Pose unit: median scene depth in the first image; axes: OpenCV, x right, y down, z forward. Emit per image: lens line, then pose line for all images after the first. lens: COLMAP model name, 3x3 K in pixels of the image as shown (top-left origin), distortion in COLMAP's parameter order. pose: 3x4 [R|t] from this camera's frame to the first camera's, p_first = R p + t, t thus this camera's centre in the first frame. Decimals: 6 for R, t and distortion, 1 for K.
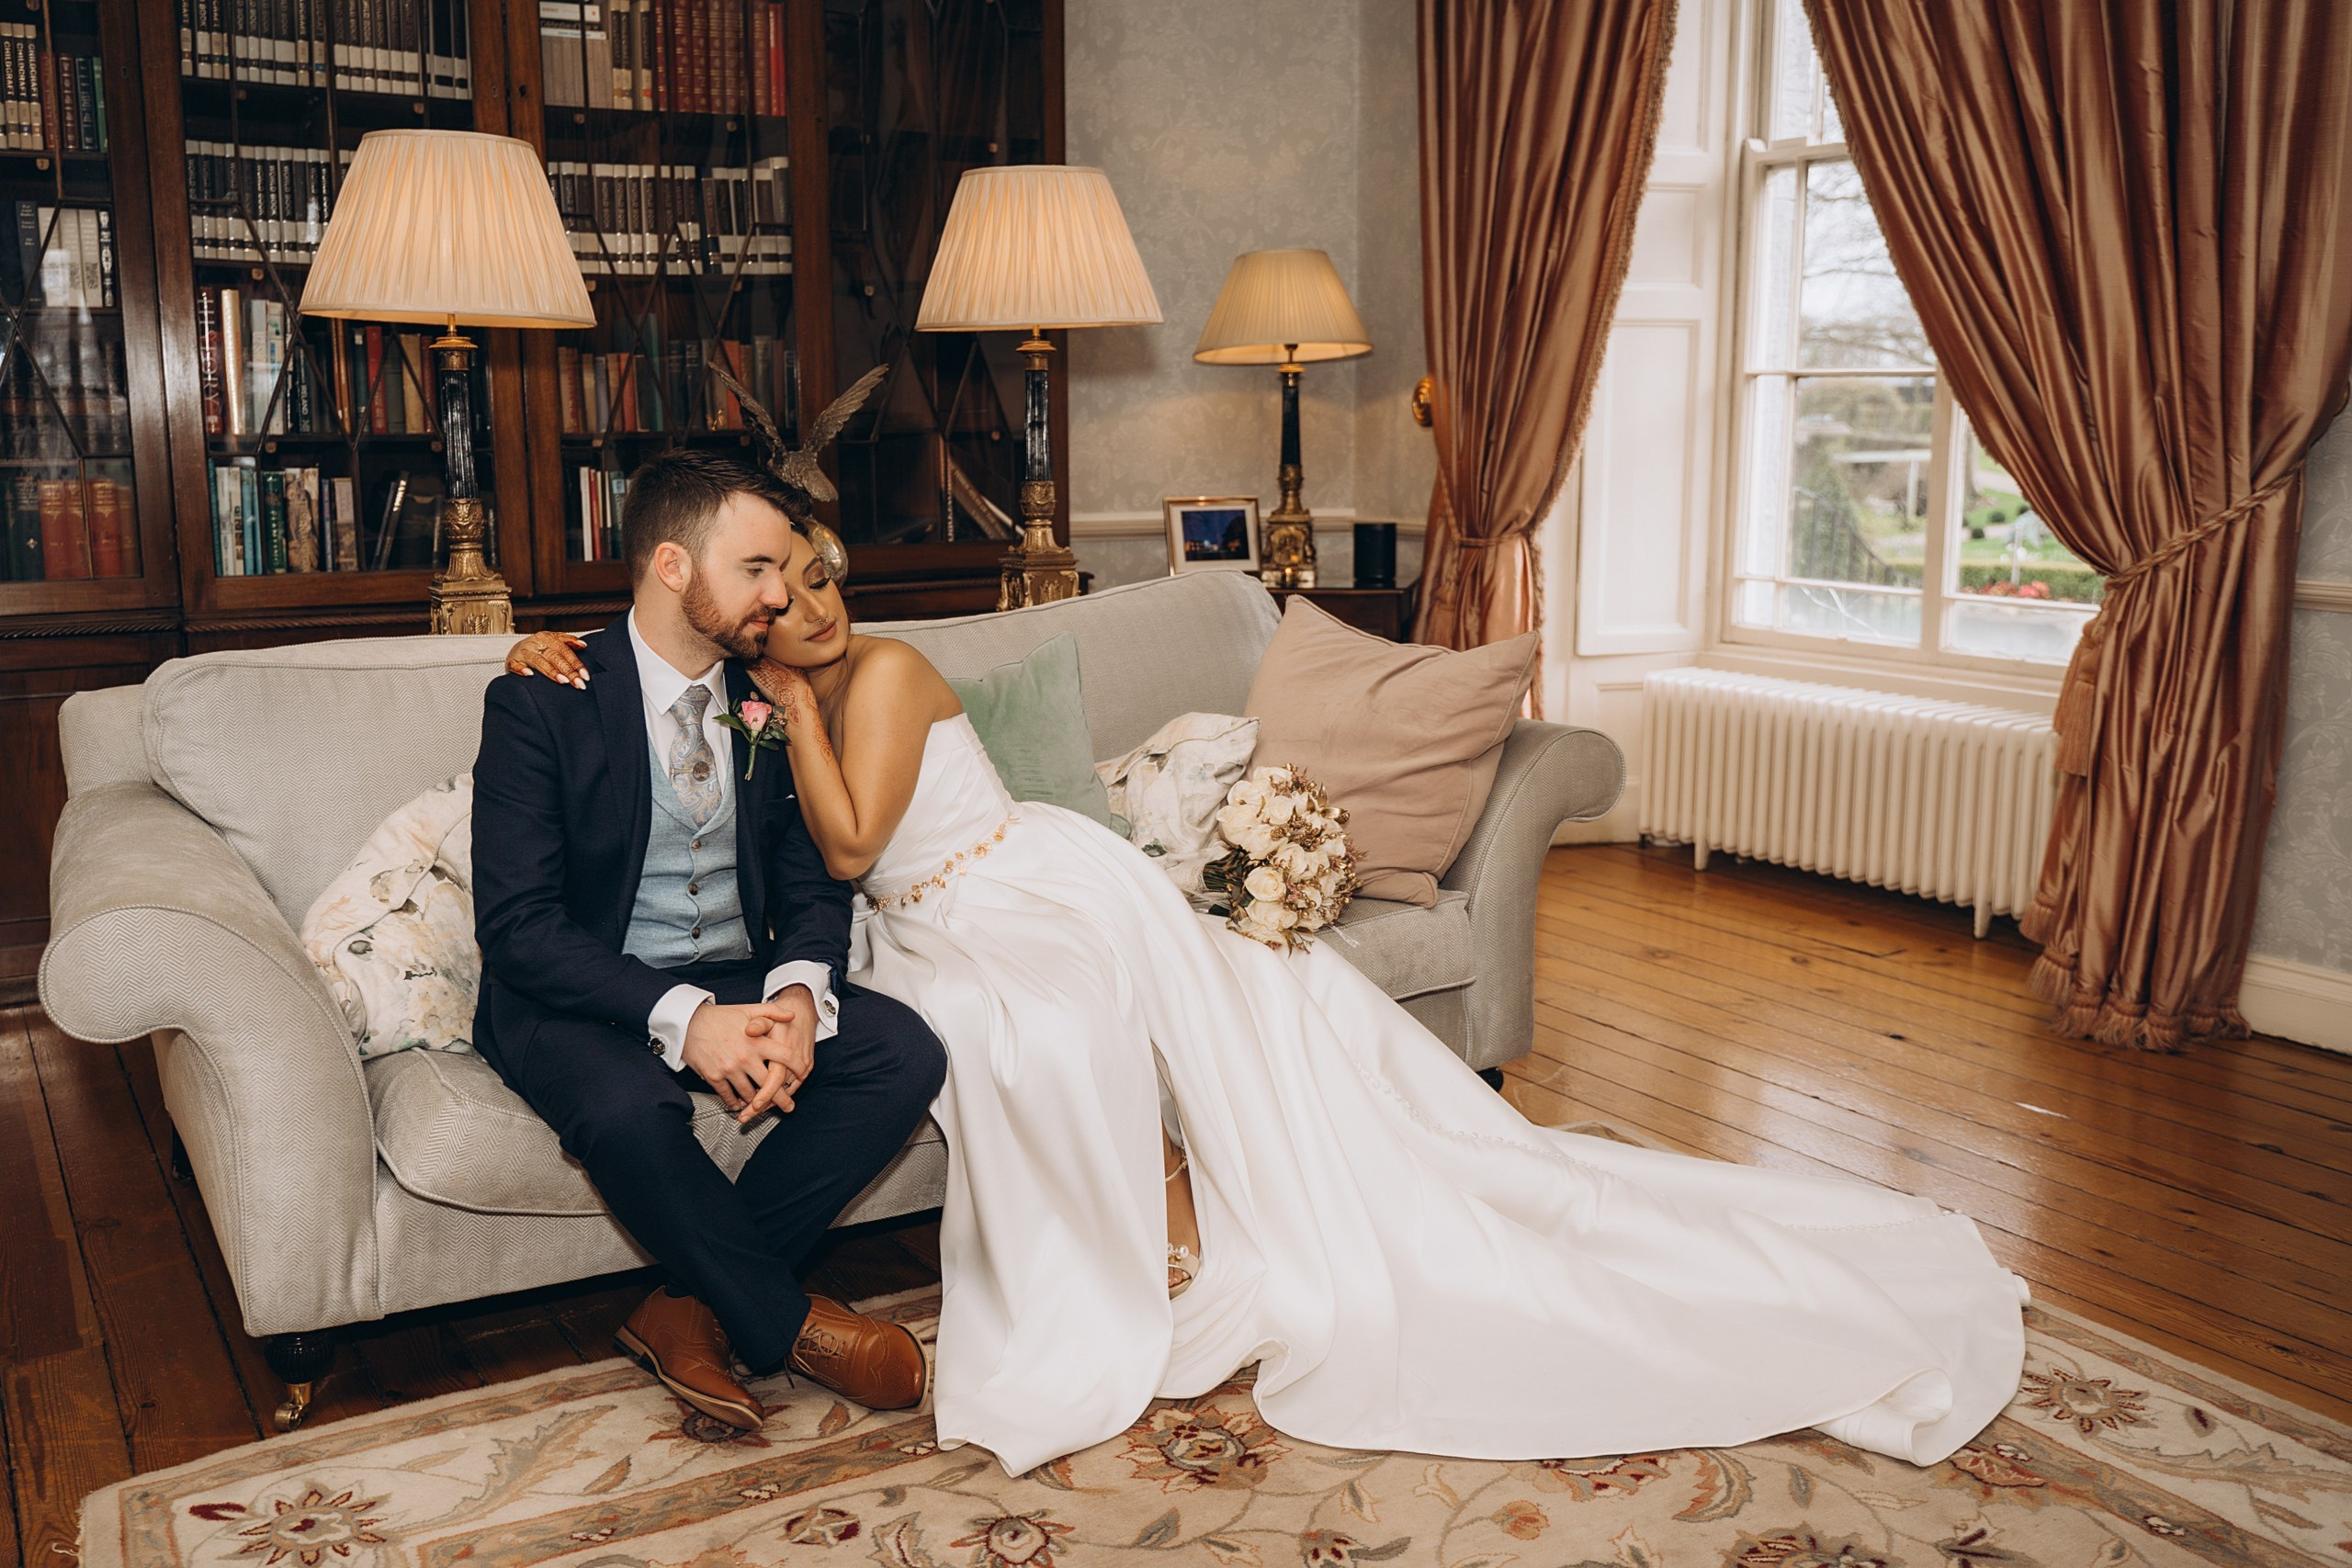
lens RADIAL K [[1935.4, 0, 1089.1], [0, 1935.4, 788.8], [0, 0, 1]] dist [-0.024797, -0.006669]
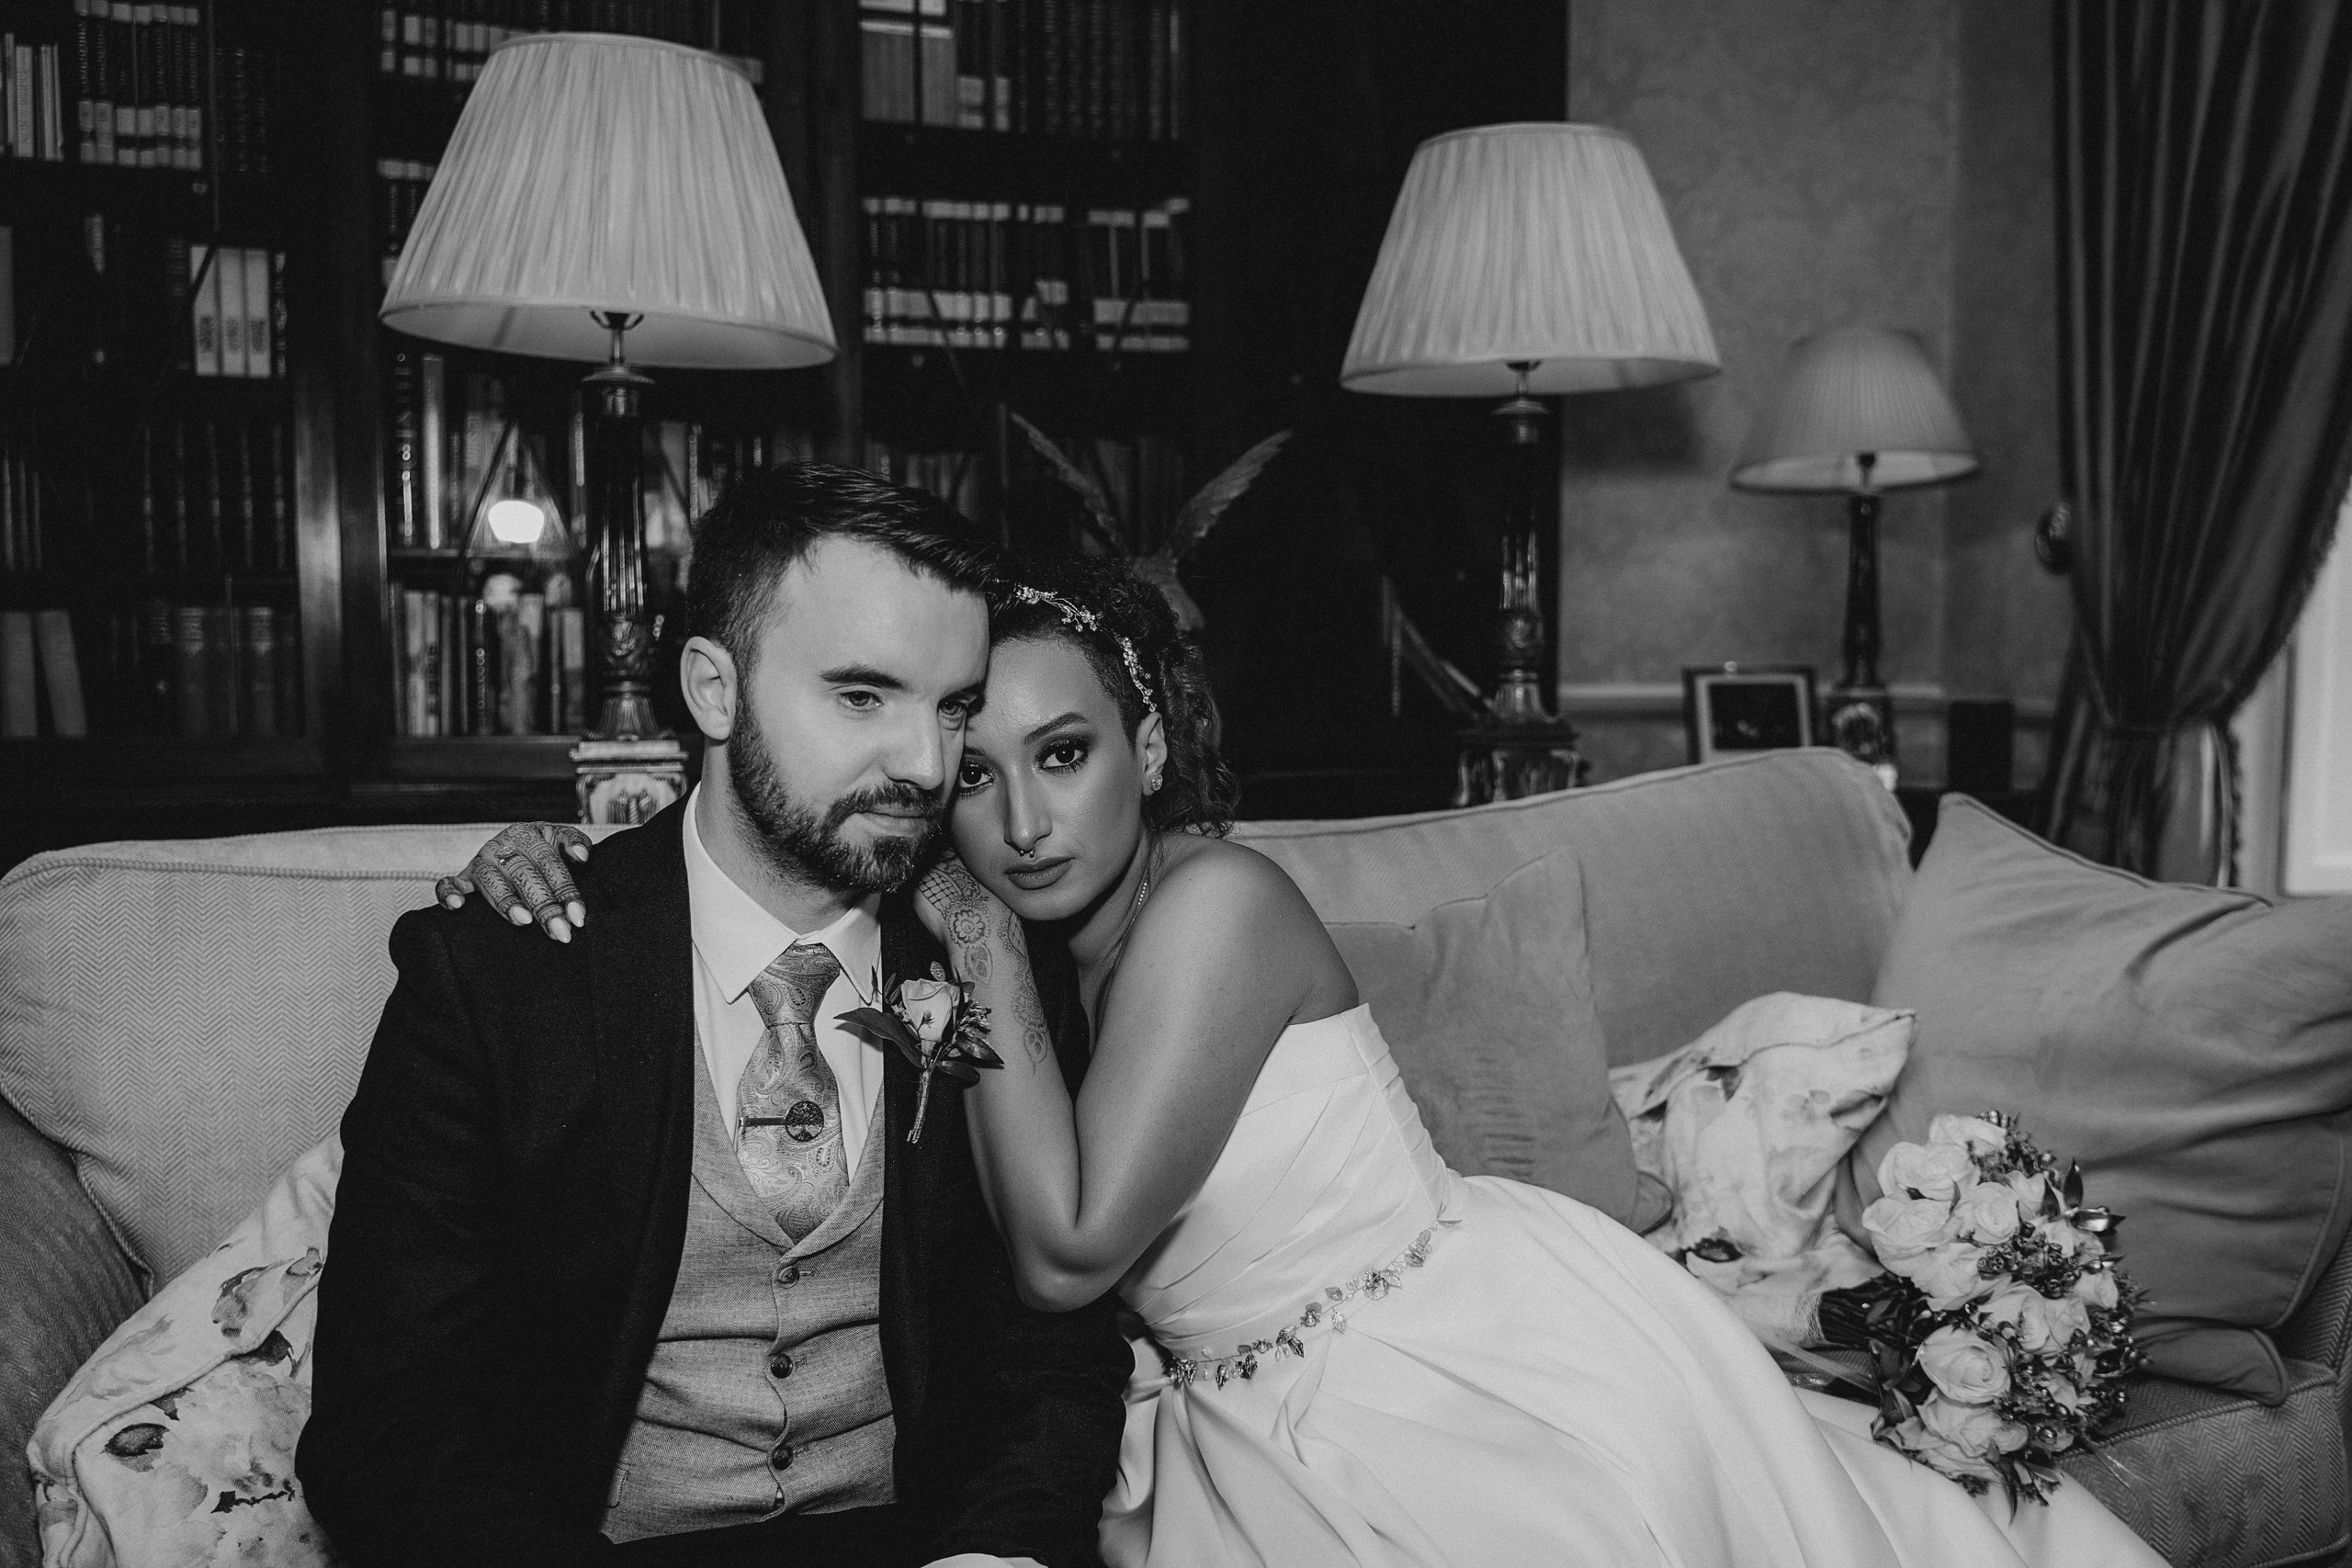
lens RADIAL K [[1955.6, 0, 1234.1], [0, 1955.6, 842.2], [0, 0, 1]] dist [-0.024716, -0.007252]
pose [[0.986195, 0.026794, -0.163405, -0.011030], [-0.039043, 0.996624, -0.072218, -0.029094], [0.160919, 0.077601, 0.983912, 0.328547]]
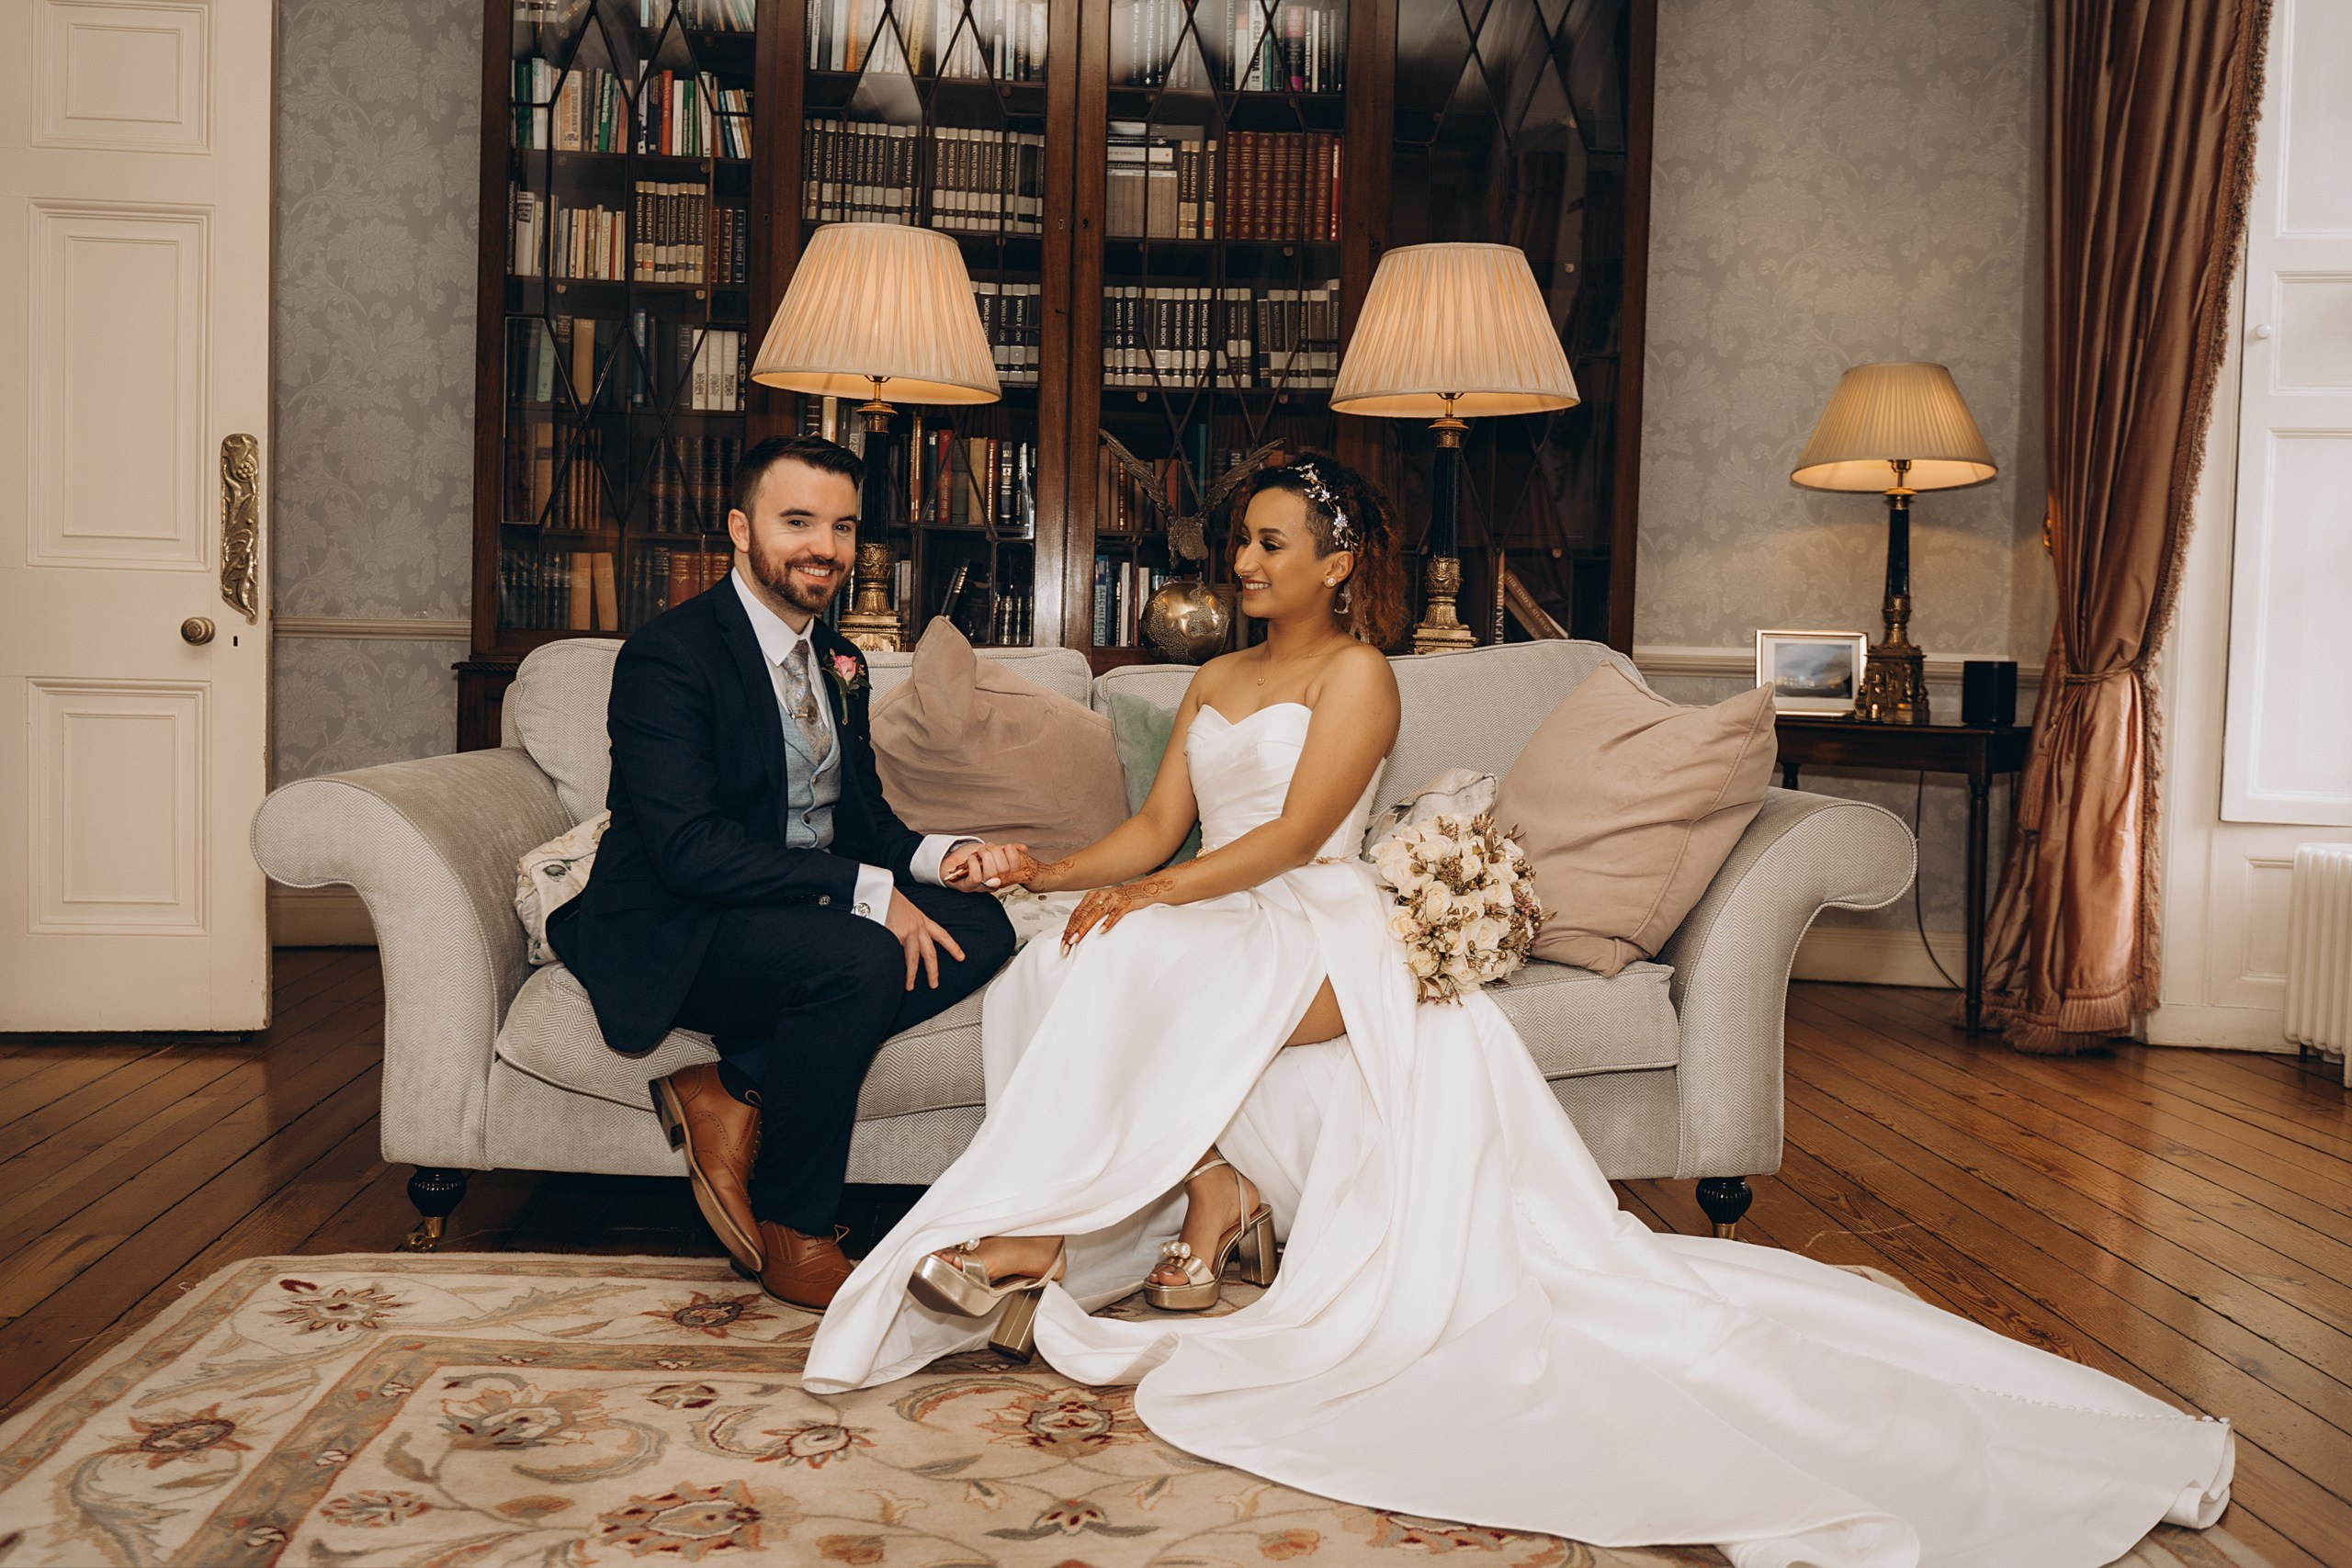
lens RADIAL K [[1952.8, 0, 1176.0], [0, 1952.8, 784.0], [0, 0, 1]] dist [-0.025785, -0.004798]
pose [[0.896498, 0.063832, -0.438426, 0.286641], [-0.115060, 0.989158, -0.091260, 0.060222], [0.427847, 0.132260, 0.894122, 0.058817]]
